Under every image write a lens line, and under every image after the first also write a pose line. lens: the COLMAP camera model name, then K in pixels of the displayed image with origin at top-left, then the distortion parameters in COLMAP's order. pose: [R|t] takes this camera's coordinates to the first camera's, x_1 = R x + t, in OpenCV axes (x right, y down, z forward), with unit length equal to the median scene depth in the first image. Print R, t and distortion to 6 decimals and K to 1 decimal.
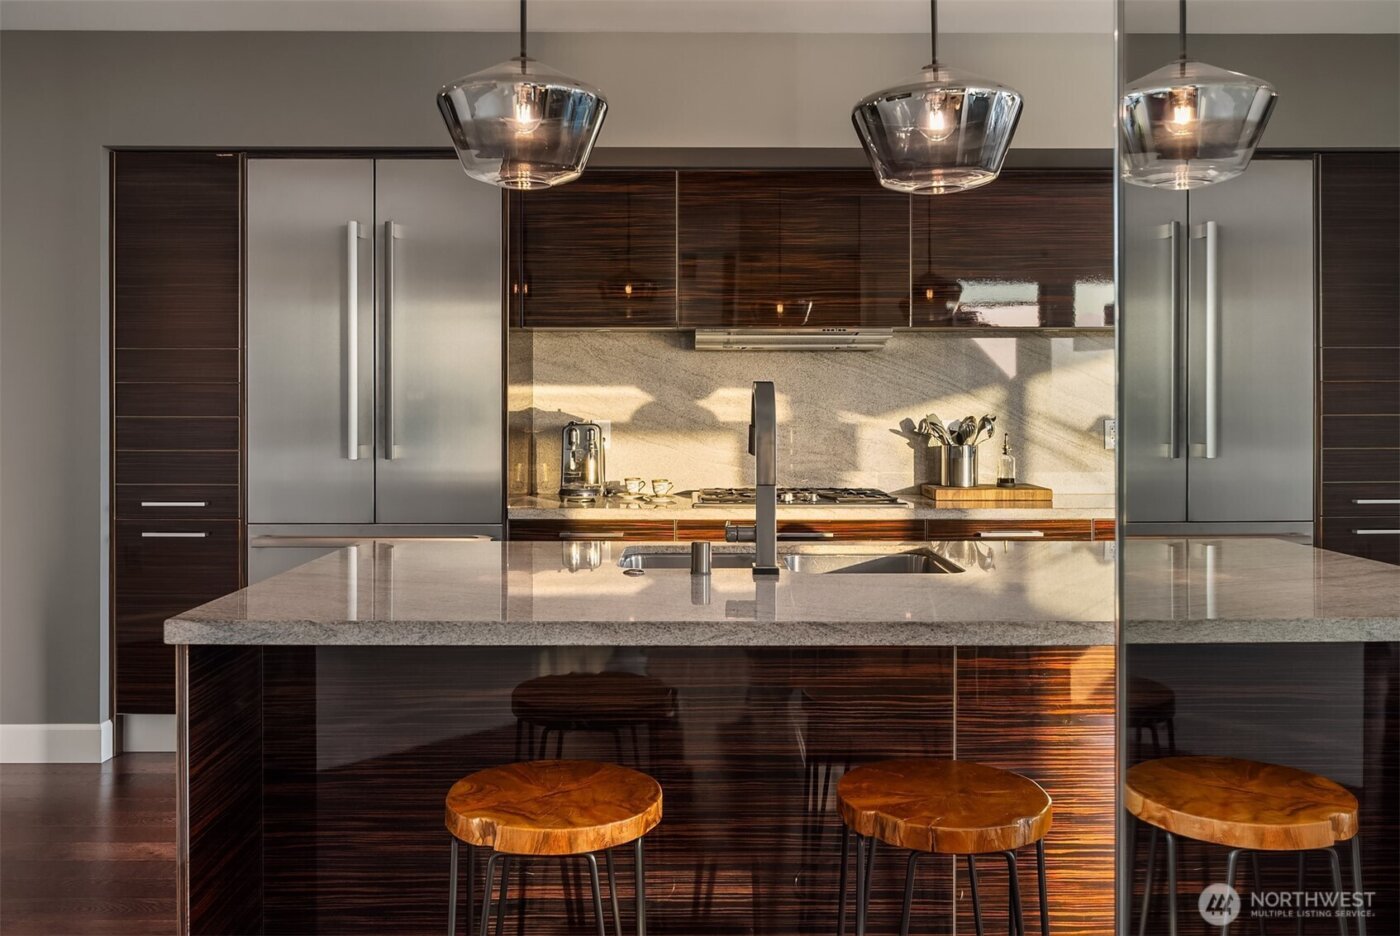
lens RADIAL K [[1140.4, 0, 697.8], [0, 1140.4, 400.5], [0, 0, 1]] dist [-0.007596, -0.000180]
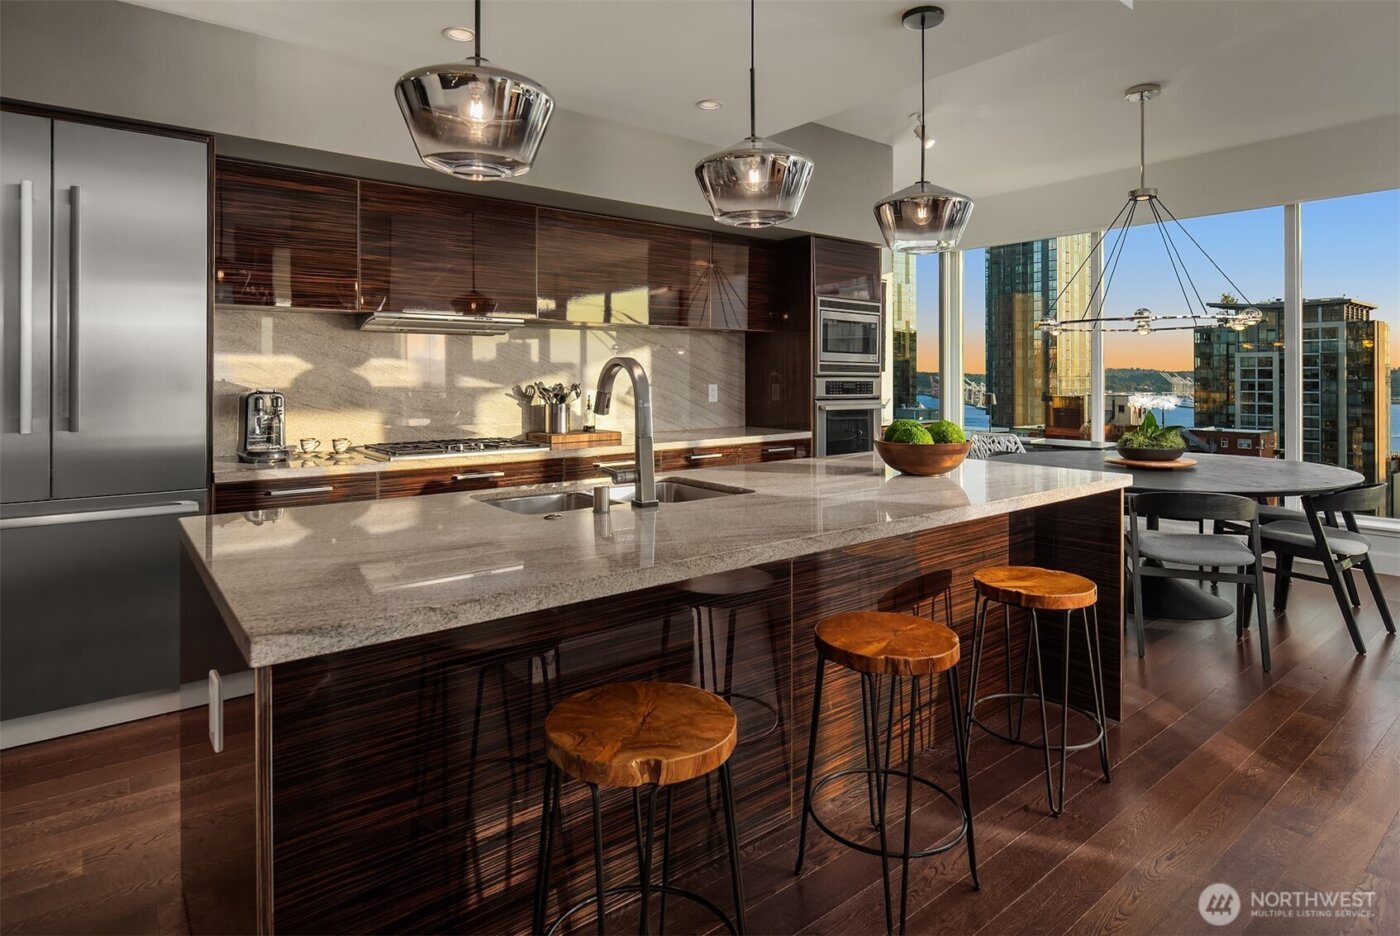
lens RADIAL K [[761.0, 0, 701.7], [0, 761.0, 365.7], [0, 0, 1]] dist [-0.005162, -0.001529]
pose [[0.787752, 0.006464, 0.615958, -0.243736], [-0.001443, 0.999962, -0.008648, 0.000089], [-0.615990, 0.005923, 0.787731, 0.163506]]
